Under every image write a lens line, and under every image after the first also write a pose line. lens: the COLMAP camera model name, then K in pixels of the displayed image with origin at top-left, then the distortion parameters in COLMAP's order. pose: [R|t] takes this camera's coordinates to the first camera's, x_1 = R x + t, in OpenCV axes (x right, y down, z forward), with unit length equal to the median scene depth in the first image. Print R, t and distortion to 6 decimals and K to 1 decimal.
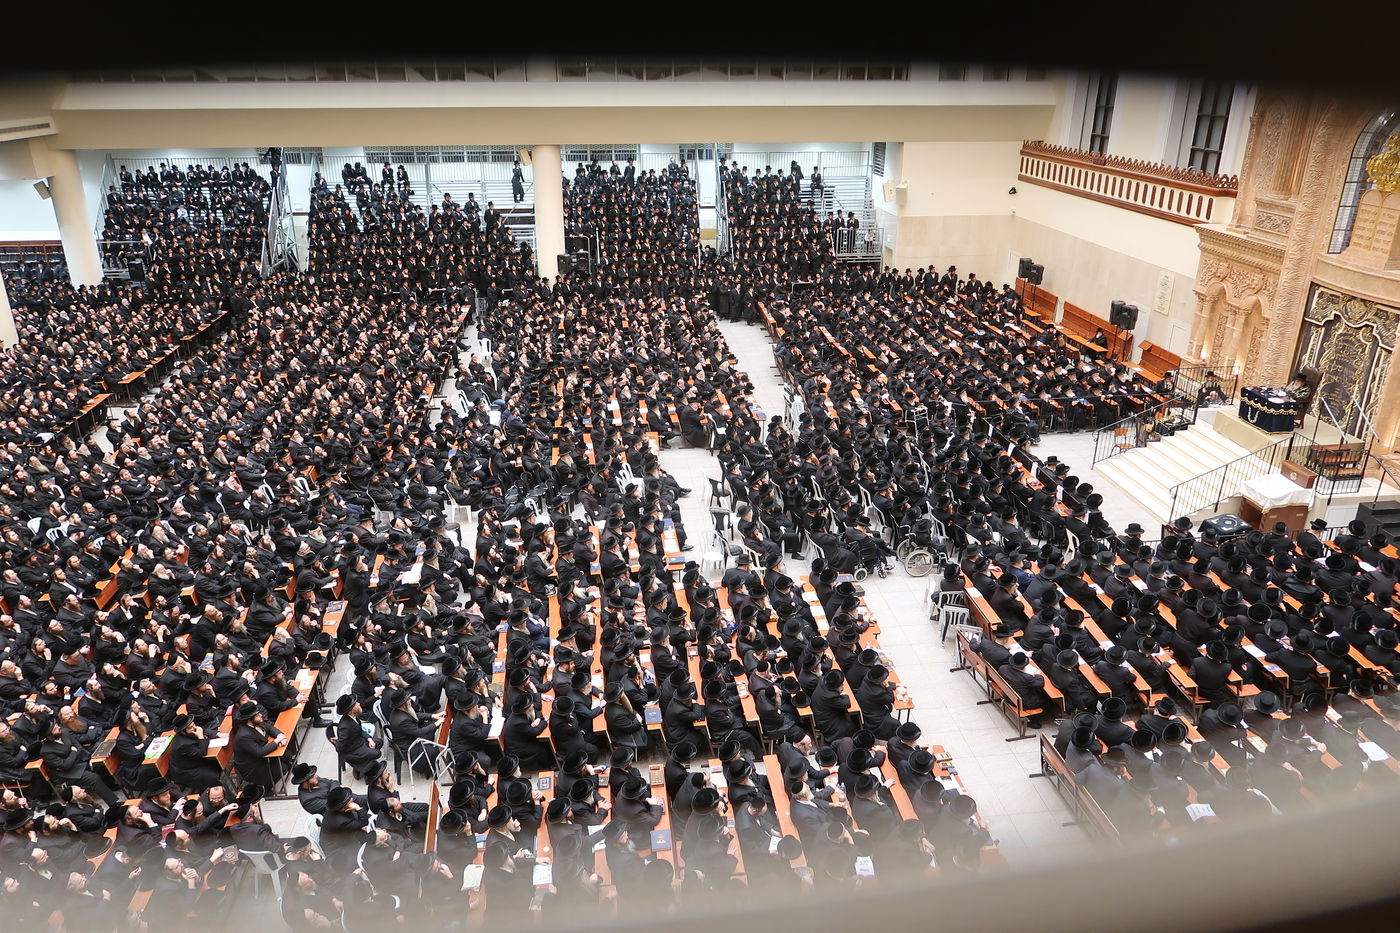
lens RADIAL K [[977.0, 0, 695.8], [0, 977.0, 466.4], [0, 0, 1]] dist [-0.013824, 0.003941]
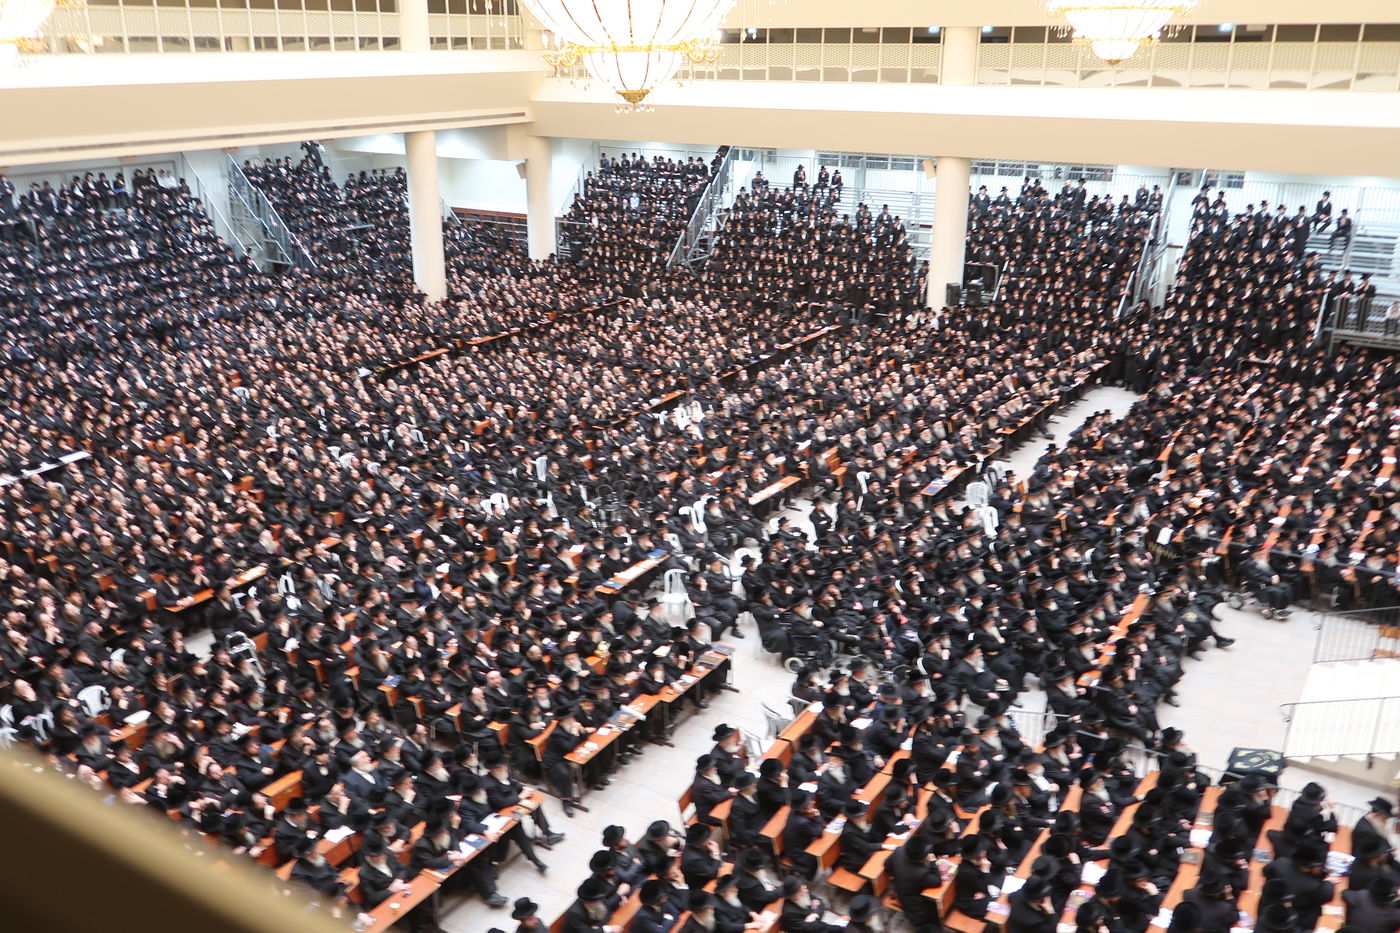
lens RADIAL K [[1199.4, 0, 705.7], [0, 1199.4, 459.1], [0, 0, 1]] dist [0.001199, -0.004027]
pose [[0.779022, 0.203641, -0.593005, 0.329993], [-0.240407, 0.970515, 0.017461, -0.032553], [0.579076, 0.128960, 0.805010, 0.048211]]
